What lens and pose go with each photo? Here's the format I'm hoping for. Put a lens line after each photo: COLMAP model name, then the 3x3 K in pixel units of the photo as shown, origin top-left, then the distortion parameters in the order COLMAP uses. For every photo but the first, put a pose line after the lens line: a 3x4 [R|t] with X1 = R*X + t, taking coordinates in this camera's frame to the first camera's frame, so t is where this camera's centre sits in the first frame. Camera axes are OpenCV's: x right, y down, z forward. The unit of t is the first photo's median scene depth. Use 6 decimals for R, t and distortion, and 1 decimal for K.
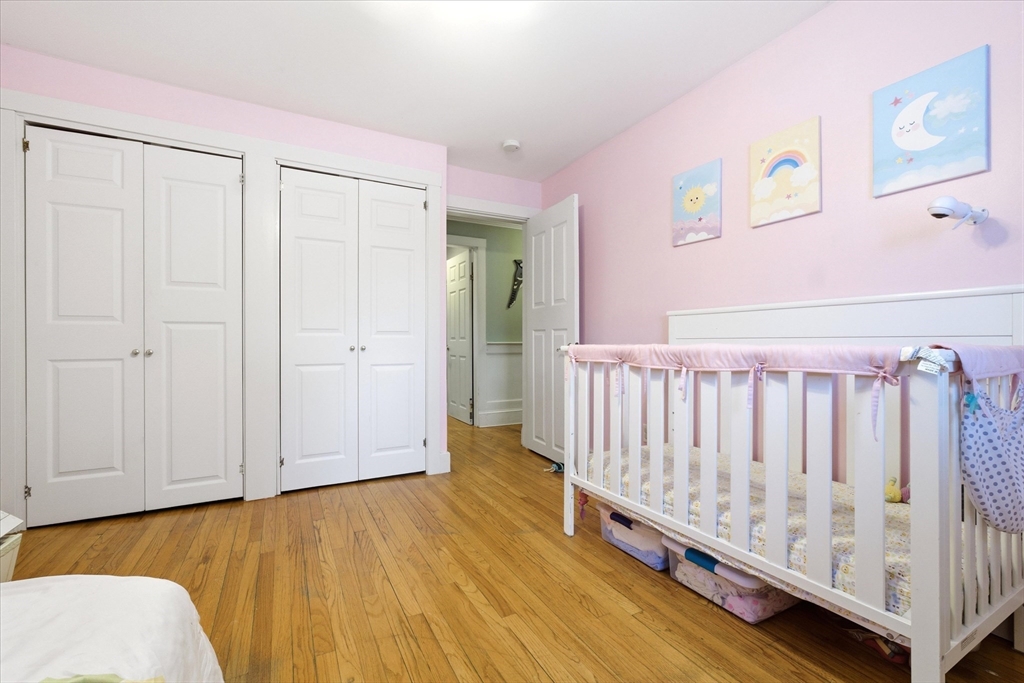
lens RADIAL K [[440.4, 0, 511.7], [0, 440.4, 333.3], [0, 0, 1]] dist [-0.010820, 0.001969]
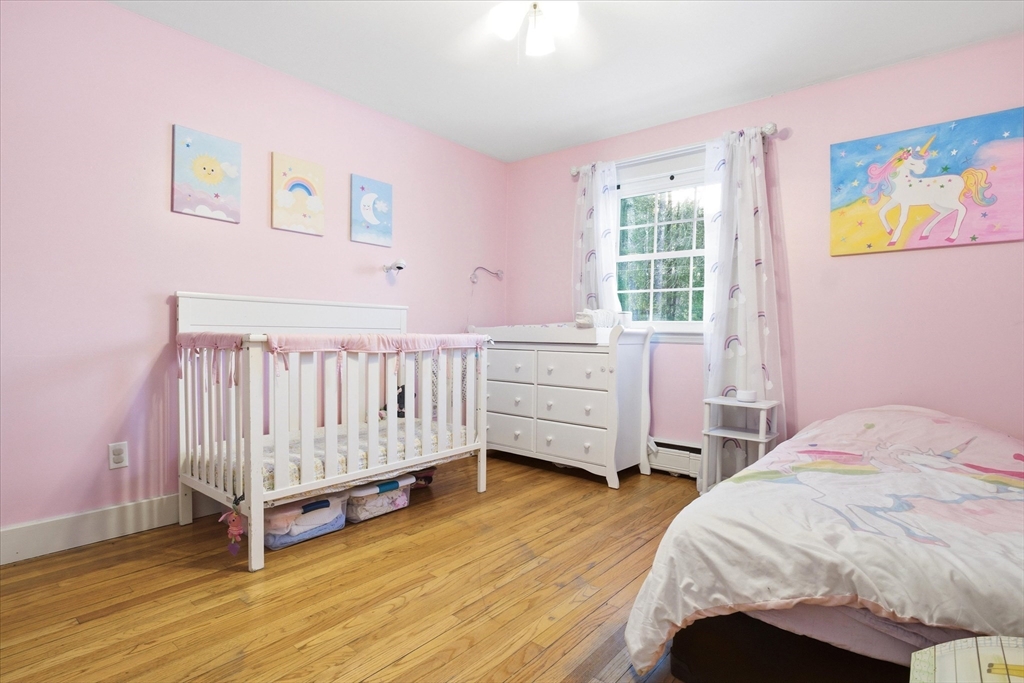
lens RADIAL K [[532.7, 0, 510.0], [0, 532.7, 347.0], [0, 0, 1]] dist [-0.009036, 0.001925]
pose [[-0.401194, -0.027214, 0.915589, -1.136104], [-0.032694, 0.999347, 0.015377, 0.025597], [-0.915410, -0.023765, -0.401822, 1.188603]]
